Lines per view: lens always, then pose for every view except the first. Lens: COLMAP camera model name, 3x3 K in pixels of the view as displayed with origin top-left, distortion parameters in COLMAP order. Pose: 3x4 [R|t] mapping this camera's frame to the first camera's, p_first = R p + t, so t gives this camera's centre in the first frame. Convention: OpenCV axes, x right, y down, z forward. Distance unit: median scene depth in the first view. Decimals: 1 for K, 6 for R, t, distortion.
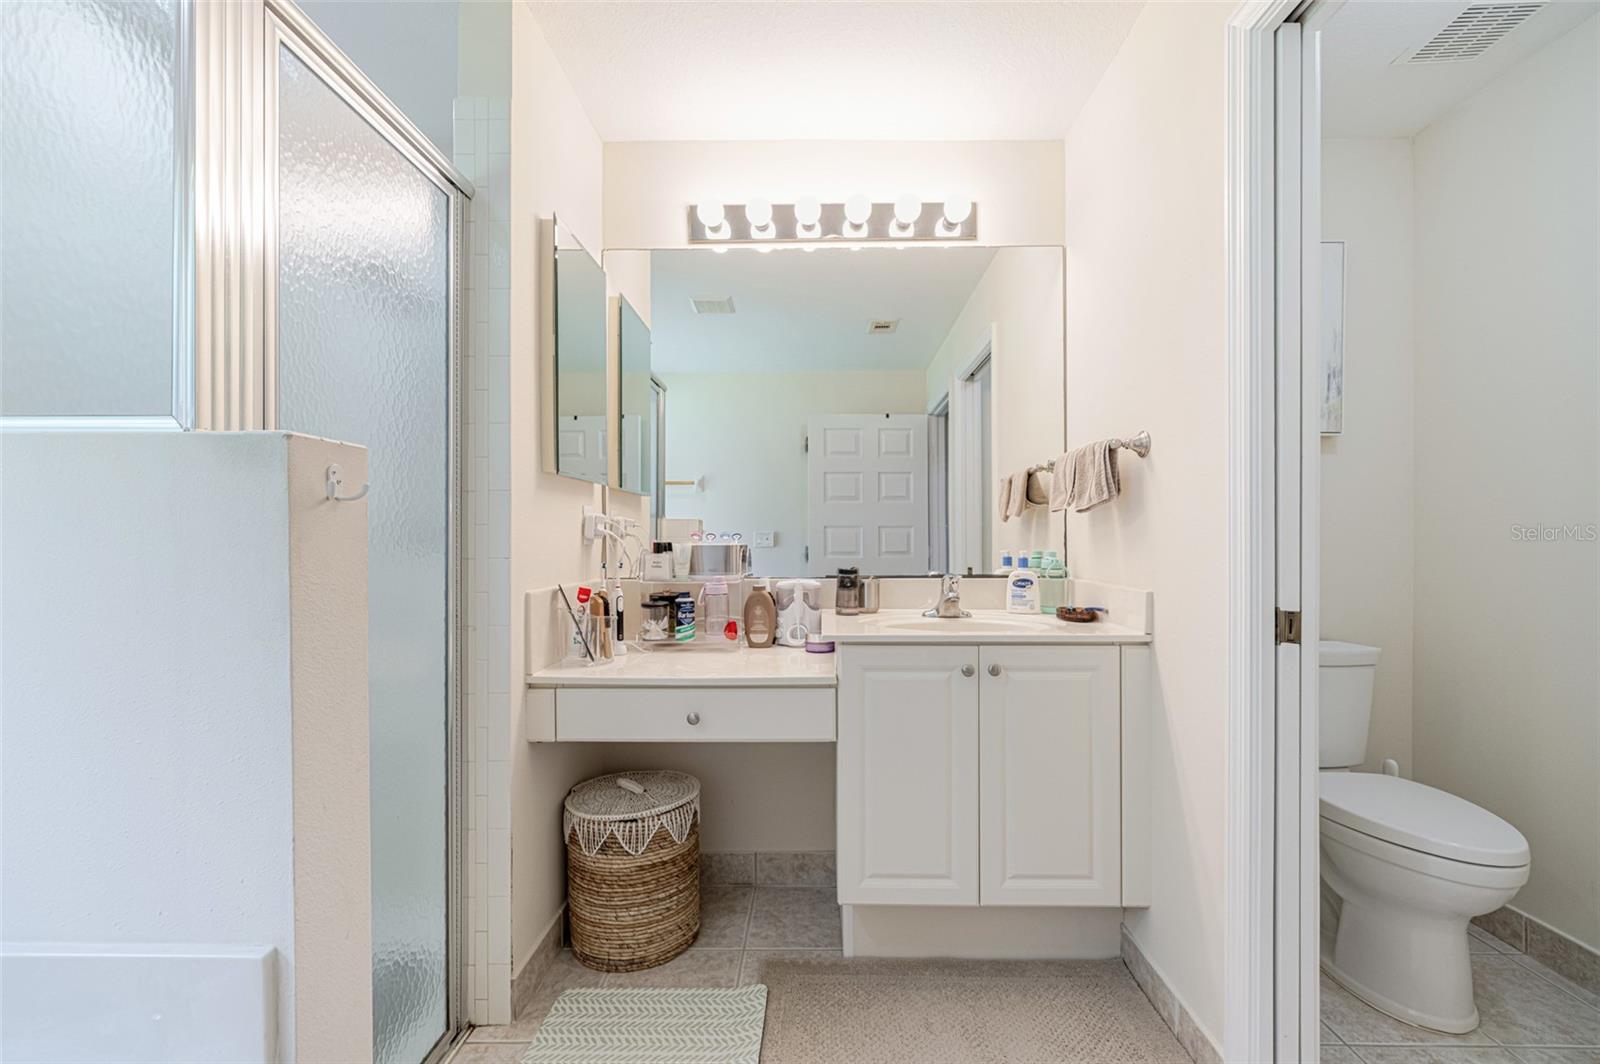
lens RADIAL K [[669.2, 0, 802.4], [0, 669.2, 536.1], [0, 0, 1]] dist [-0.001834, 0.000358]
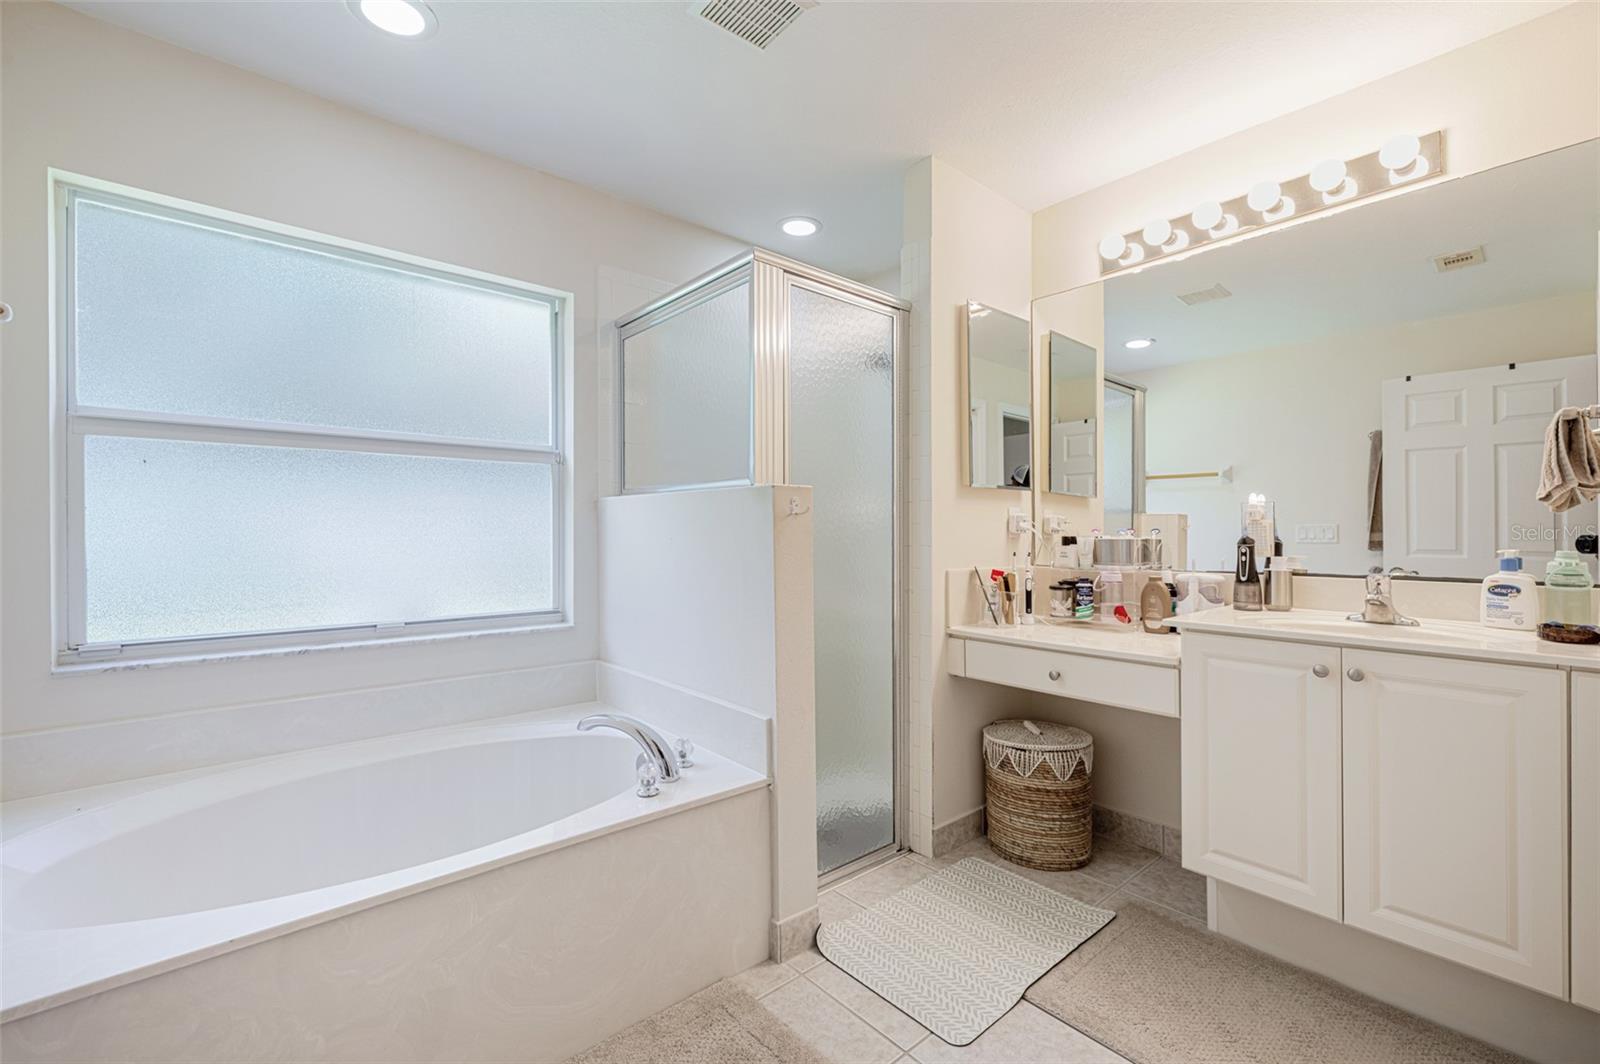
lens RADIAL K [[669.2, 0, 801.8], [0, 669.2, 531.0], [0, 0, 1]] dist [-0.001834, 0.000358]
pose [[0.662794, -0.000039, -0.748801, 0.422156], [0.000805, 0.999999, 0.000660, -0.001888], [0.748801, -0.001040, 0.662794, -0.177272]]
